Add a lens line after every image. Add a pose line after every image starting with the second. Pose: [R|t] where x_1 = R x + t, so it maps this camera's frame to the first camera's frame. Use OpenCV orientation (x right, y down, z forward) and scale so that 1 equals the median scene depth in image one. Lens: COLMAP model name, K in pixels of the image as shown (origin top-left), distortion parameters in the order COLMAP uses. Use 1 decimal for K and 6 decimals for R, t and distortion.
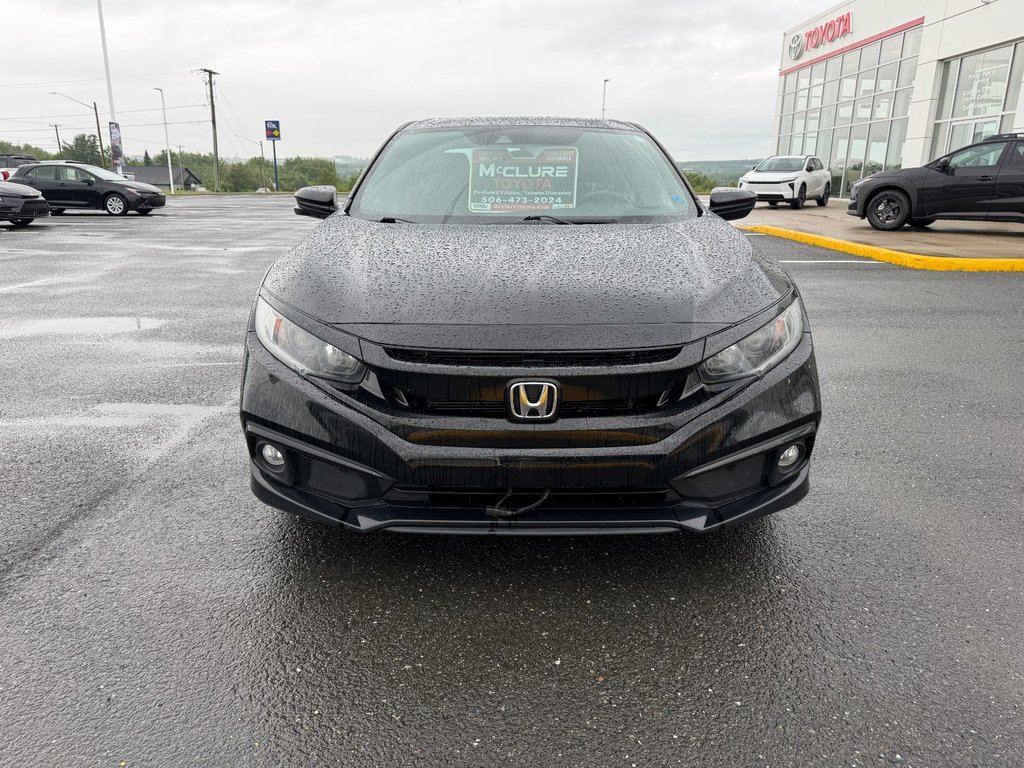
lens RADIAL K [[726.3, 0, 515.7], [0, 726.3, 383.4], [0, 0, 1]] dist [0.007306, -0.001551]
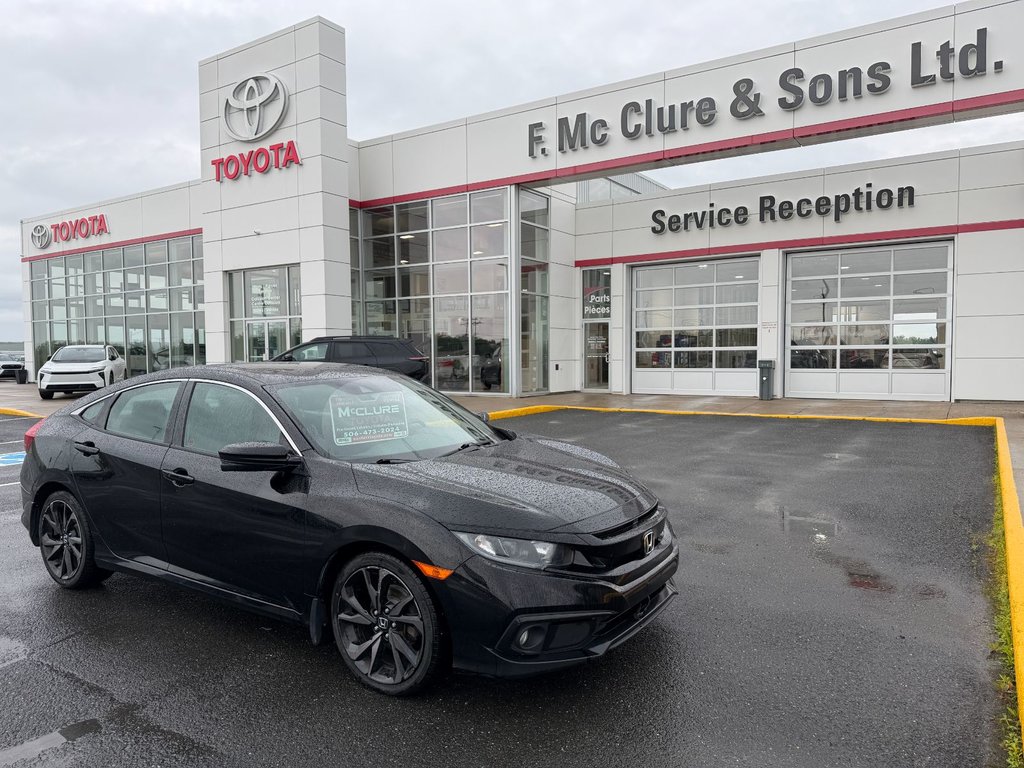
lens RADIAL K [[720.4, 0, 507.9], [0, 720.4, 387.1], [0, 0, 1]] dist [0.063260, -0.094094]
pose [[0.550460, -0.057675, 0.832867, -0.148210], [0.245298, 0.964751, -0.095315, -0.023879], [-0.798012, 0.256767, 0.545205, 0.014744]]
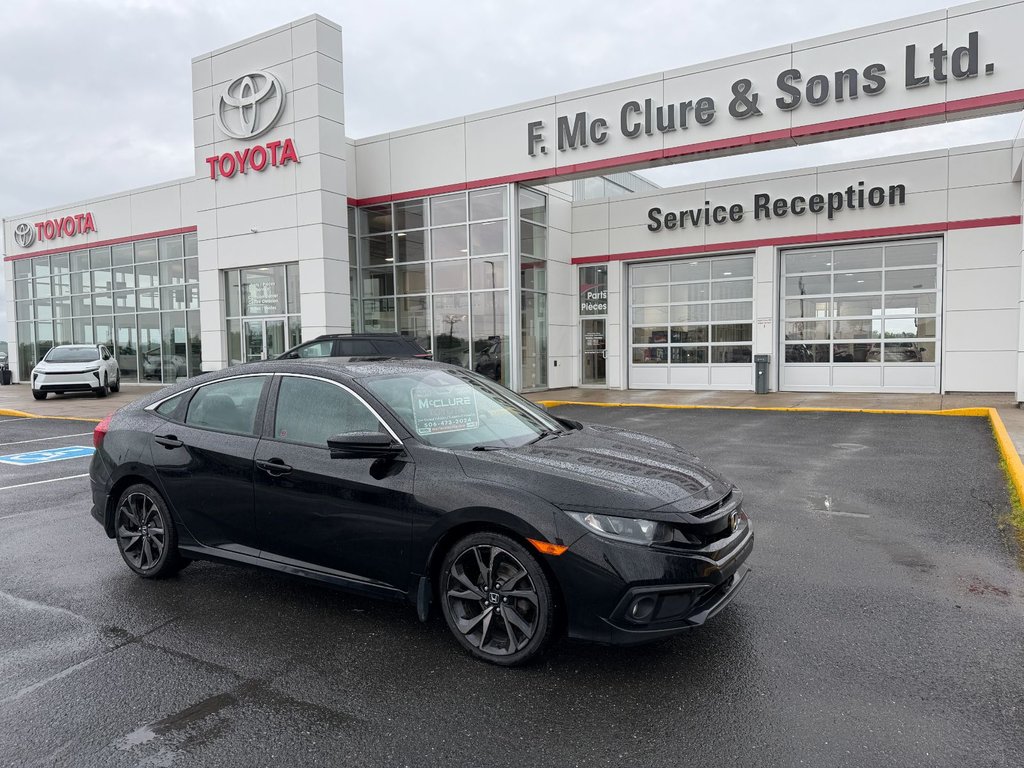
lens RADIAL K [[720.7, 0, 510.0], [0, 720.7, 388.1], [0, 0, 1]] dist [0.065821, -0.098107]
pose [[0.522928, -0.066258, 0.849798, -0.171381], [0.256528, 0.962986, -0.082773, -0.028030], [-0.812859, 0.261281, 0.520569, 0.031580]]
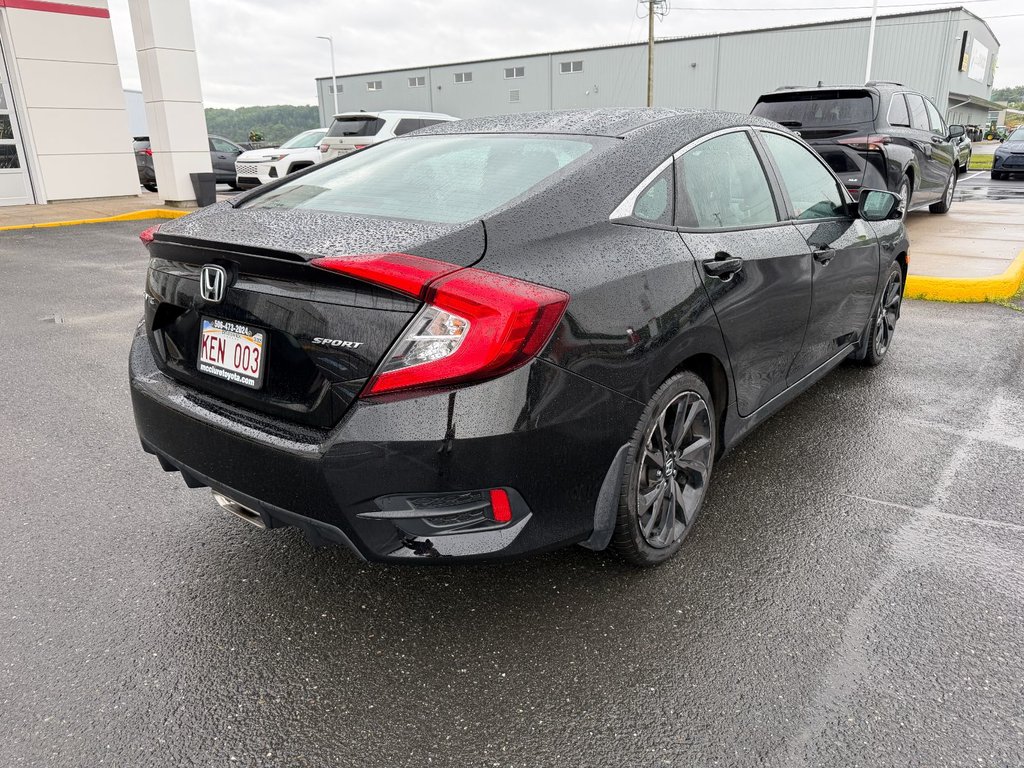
lens RADIAL K [[735.5, 0, 509.0], [0, 735.5, 380.5], [0, 0, 1]] dist [0.013219, 0.001221]
pose [[-0.778172, -0.189112, 0.598903, -0.086401], [0.182293, 0.844528, 0.503530, -0.104669], [-0.601014, 0.501008, -0.622714, 0.331229]]
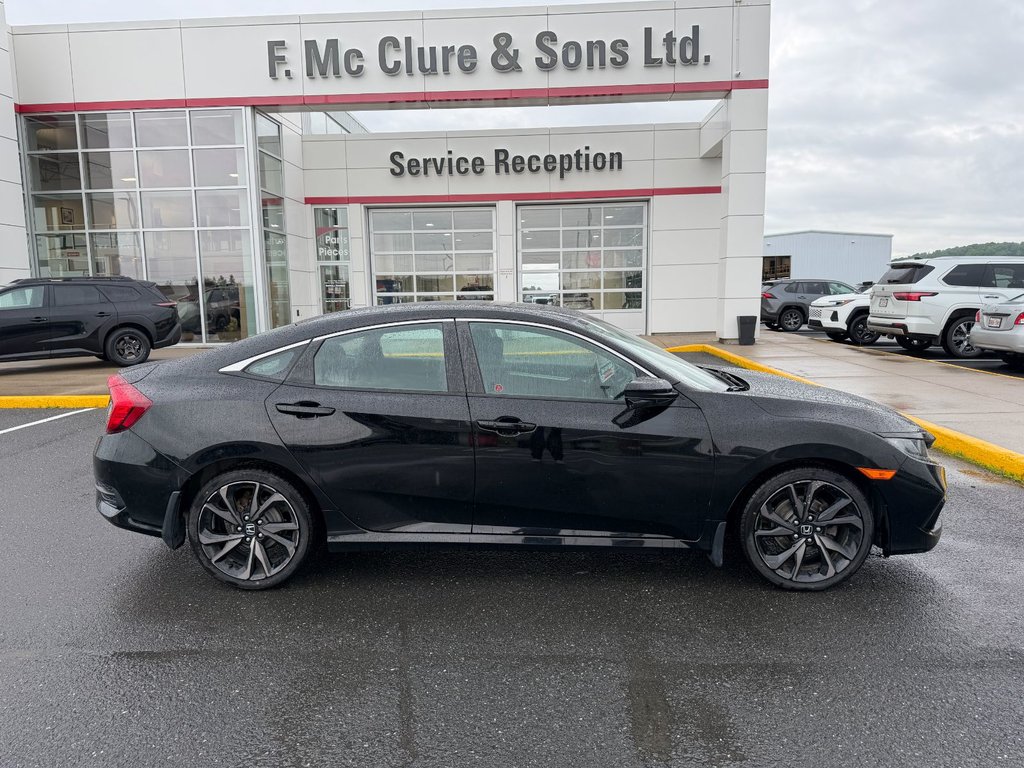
lens RADIAL K [[720.7, 0, 510.0], [0, 720.7, 388.1], [0, 0, 1]] dist [0.065821, -0.098107]
pose [[0.051264, -0.141905, 0.988552, -0.203199], [0.291596, 0.948847, 0.121084, -0.068124], [-0.955167, 0.282051, 0.090020, 0.171263]]
